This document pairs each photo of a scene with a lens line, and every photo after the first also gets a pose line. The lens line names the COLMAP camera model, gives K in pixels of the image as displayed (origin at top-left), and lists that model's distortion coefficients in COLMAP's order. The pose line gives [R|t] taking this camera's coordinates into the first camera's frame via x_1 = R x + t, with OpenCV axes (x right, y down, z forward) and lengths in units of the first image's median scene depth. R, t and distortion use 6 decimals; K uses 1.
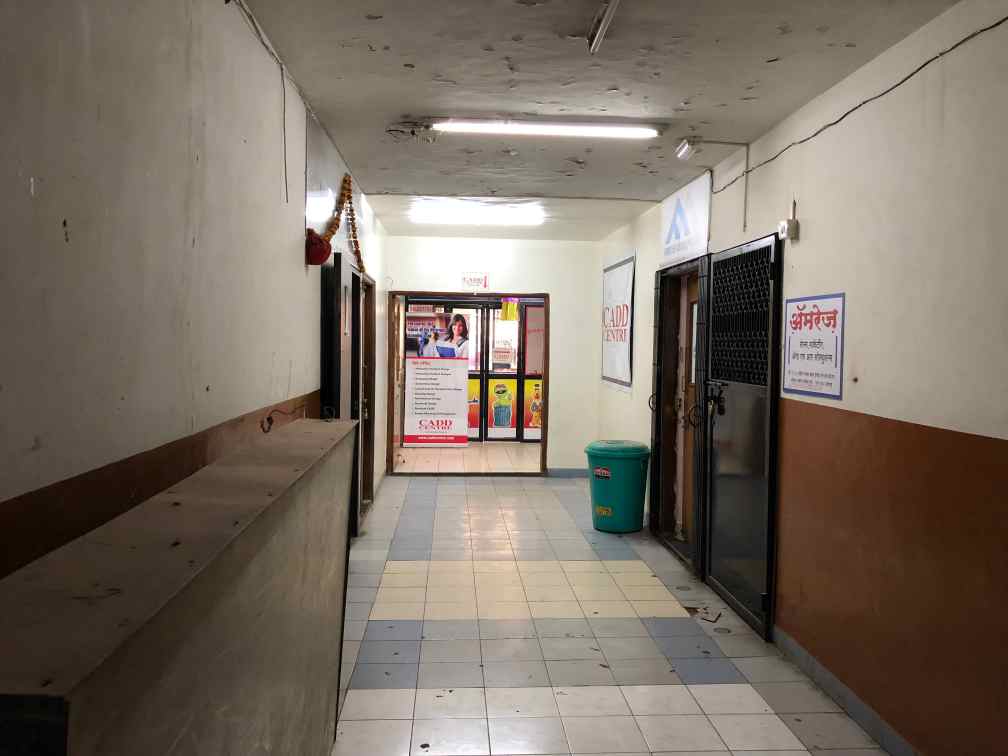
lens RADIAL K [[826.7, 0, 504.0], [0, 826.7, 378.0], [0, 0, 1]] dist [0.023375, -0.007185]
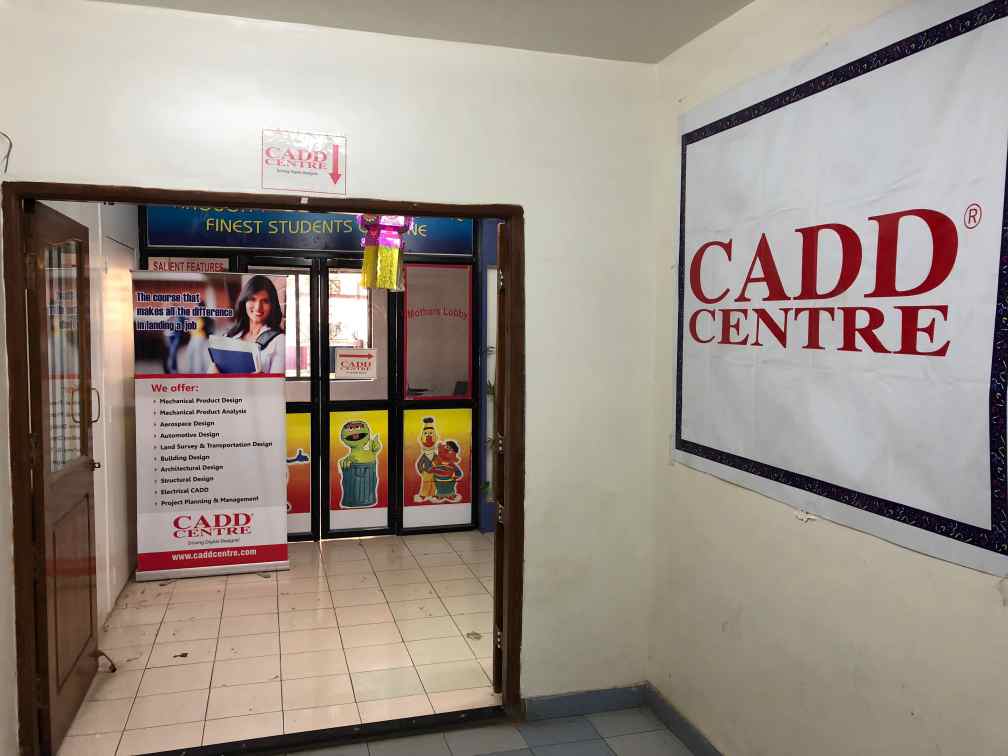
lens RADIAL K [[826.7, 0, 504.0], [0, 826.7, 378.0], [0, 0, 1]] dist [0.023375, -0.007185]
pose [[0.976352, -0.024486, 0.214797, -0.023710], [0.018751, 0.999412, 0.028699, -0.032462], [-0.215374, -0.023992, 0.976237, 0.534364]]
